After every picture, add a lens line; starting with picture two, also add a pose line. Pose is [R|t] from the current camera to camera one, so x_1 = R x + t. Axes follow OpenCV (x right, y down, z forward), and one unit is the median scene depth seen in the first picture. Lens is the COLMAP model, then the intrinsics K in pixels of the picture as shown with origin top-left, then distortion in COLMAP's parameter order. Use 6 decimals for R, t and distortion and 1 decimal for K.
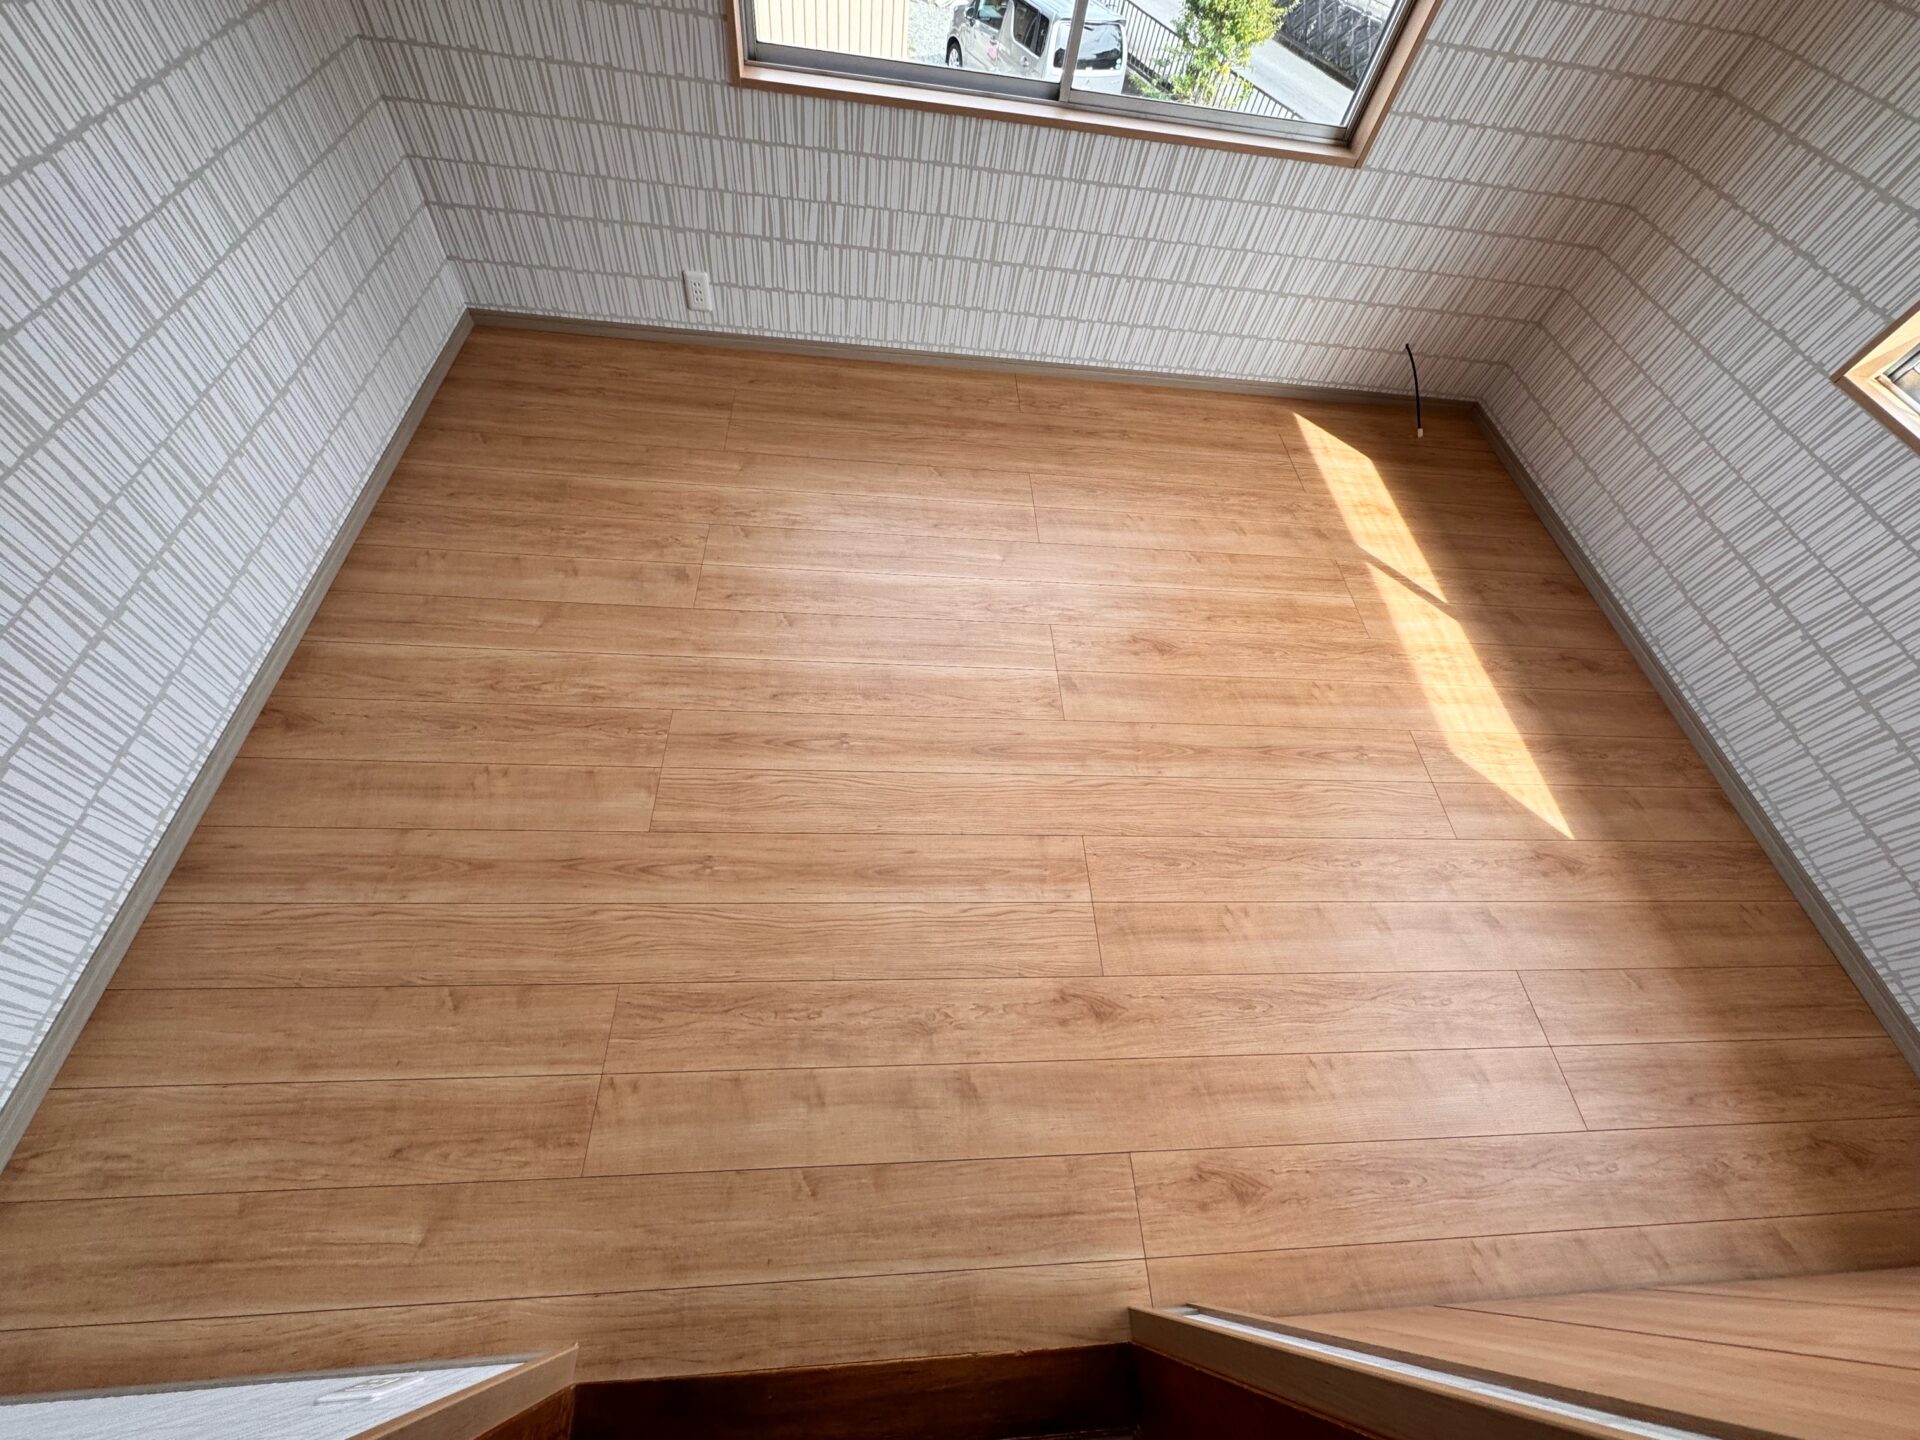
lens RADIAL K [[762.5, 0, 961.3], [0, 762.5, 714.8], [0, 0, 1]] dist [-0.002915, 0.000306]
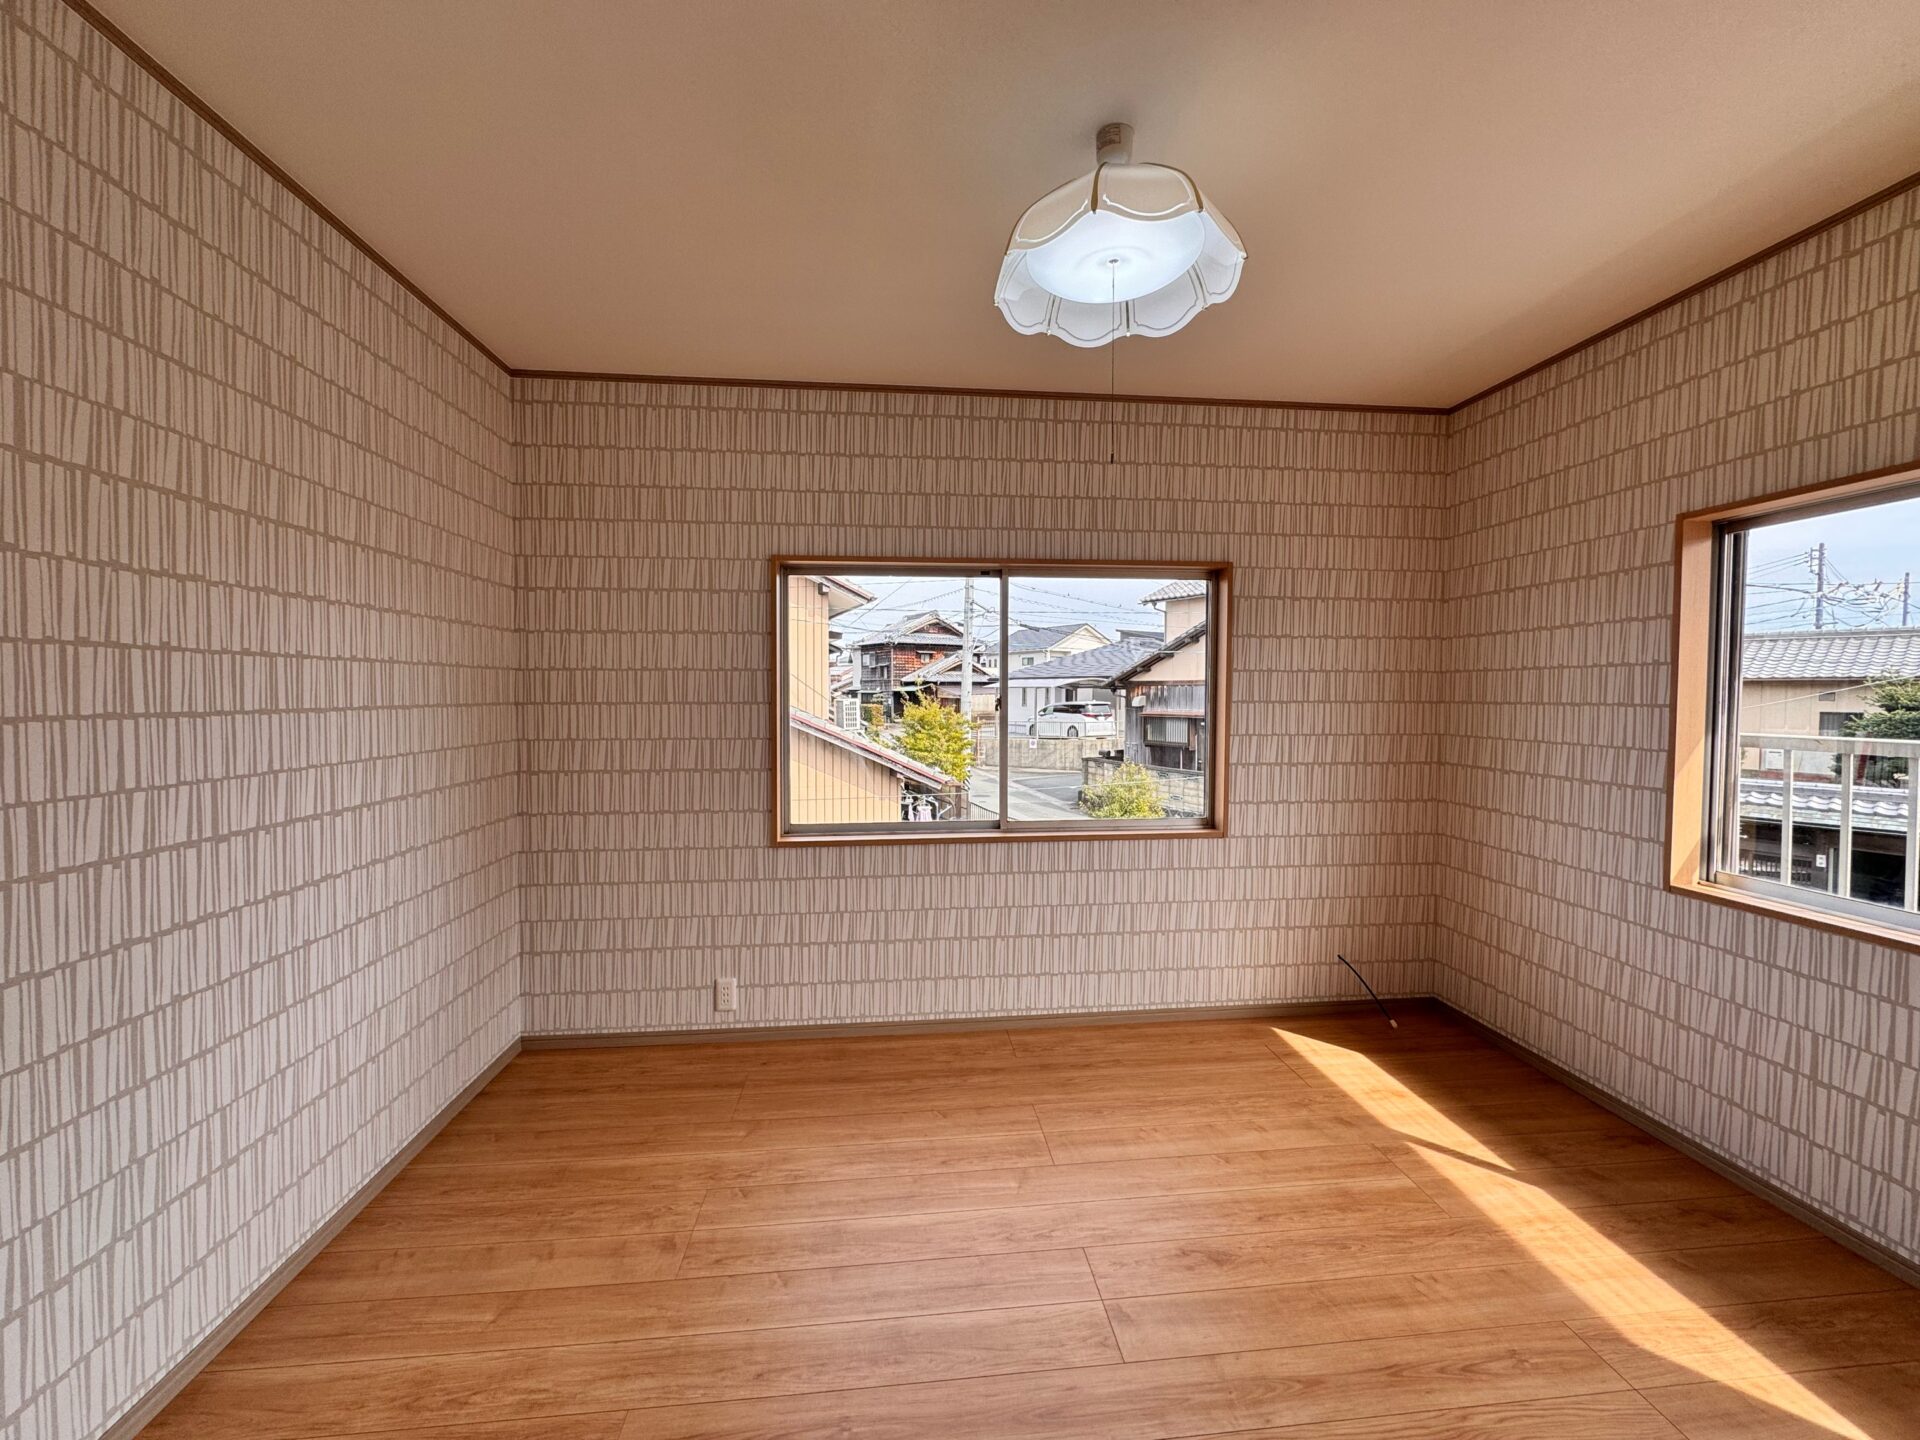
lens RADIAL K [[762.5, 0, 961.3], [0, 762.5, 714.8], [0, 0, 1]] dist [-0.002915, 0.000306]
pose [[0.990819, -0.125836, 0.049429, 0.011734], [0.113734, 0.578155, -0.807961, 0.210508], [0.073093, 0.806165, 0.587159, -0.013209]]
